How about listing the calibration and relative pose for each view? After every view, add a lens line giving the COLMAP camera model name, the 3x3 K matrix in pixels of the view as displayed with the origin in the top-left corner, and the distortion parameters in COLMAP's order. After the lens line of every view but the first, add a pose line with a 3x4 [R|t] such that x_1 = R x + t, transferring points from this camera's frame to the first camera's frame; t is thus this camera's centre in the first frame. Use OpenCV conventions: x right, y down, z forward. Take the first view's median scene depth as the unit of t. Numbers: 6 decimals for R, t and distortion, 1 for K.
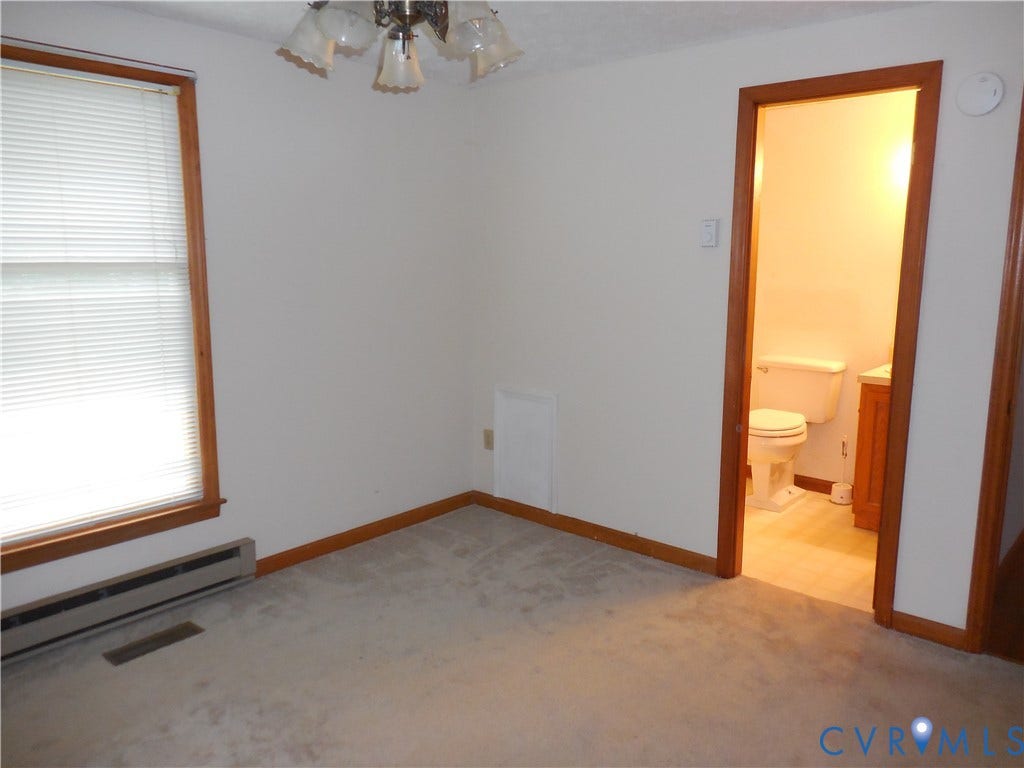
lens RADIAL K [[806.2, 0, 512.0], [0, 806.2, 384.0], [0, 0, 1]] dist [0.052067, 0.000860]
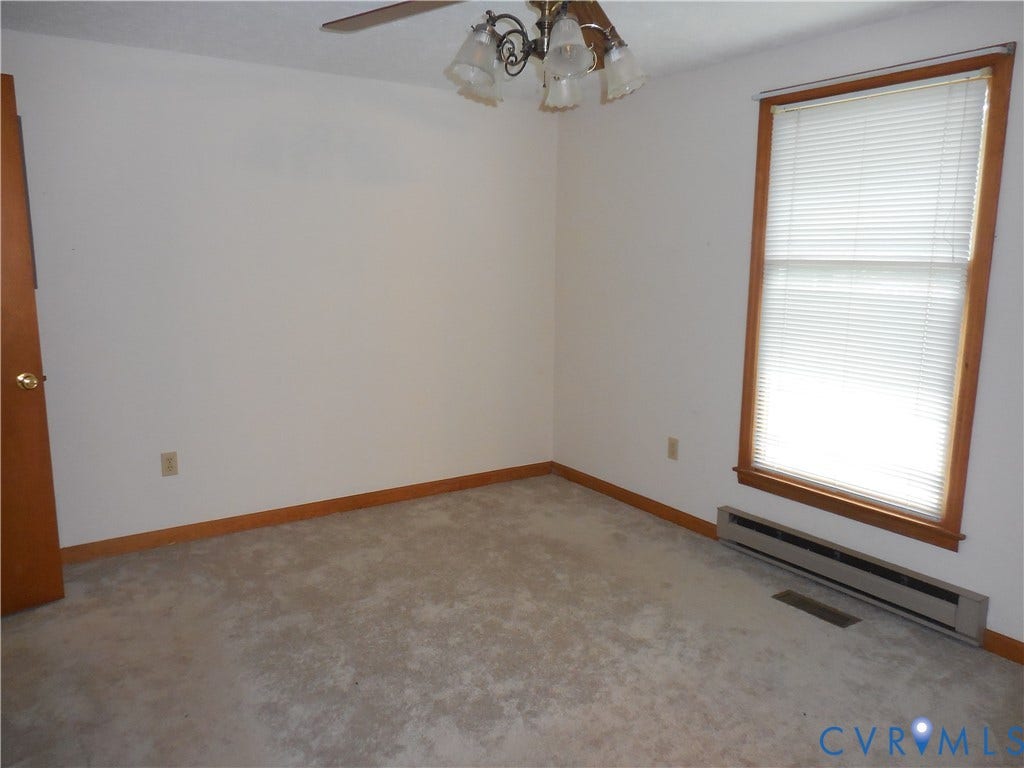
lens RADIAL K [[774.8, 0, 512.0], [0, 774.8, 384.0], [0, 0, 1]] dist [0.006561, 0.001967]
pose [[-0.269935, 0.163846, -0.948836, 0.587527], [-0.166310, 0.962672, 0.213549, -0.122595], [0.948407, 0.215445, -0.232610, 0.764018]]
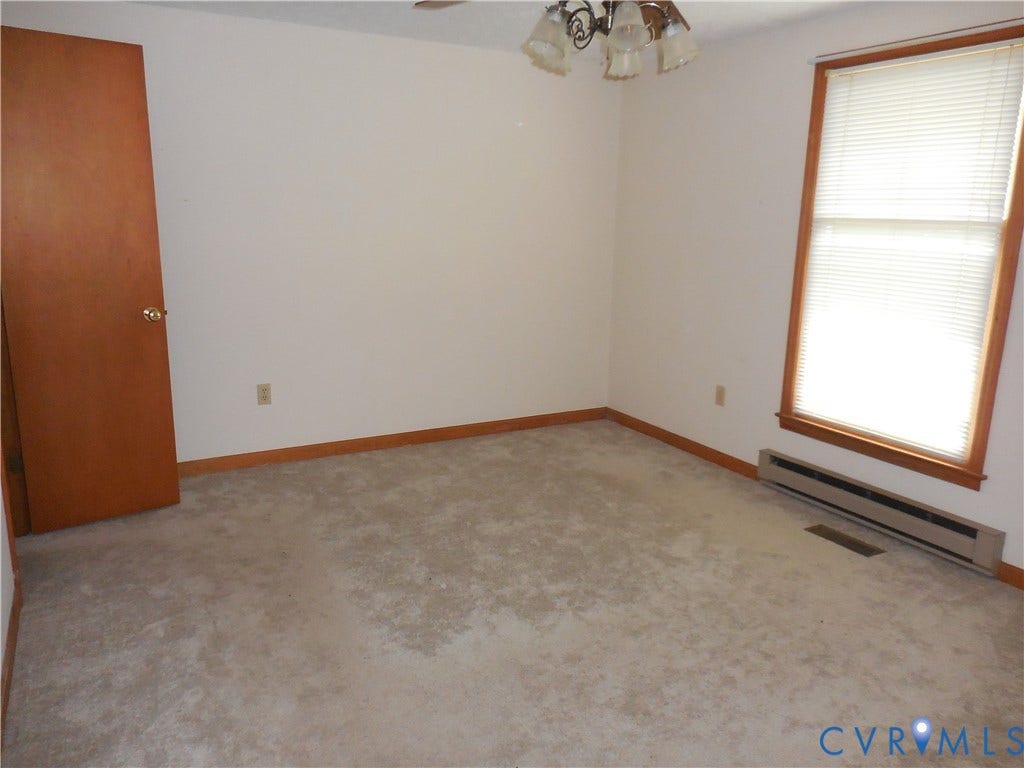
lens RADIAL K [[774.8, 0, 512.0], [0, 774.8, 384.0], [0, 0, 1]] dist [0.006561, 0.001967]
pose [[-0.344634, 0.203135, -0.916495, 0.696548], [-0.174205, 0.945509, 0.275072, -0.122437], [0.922432, 0.254458, -0.290468, 0.794885]]
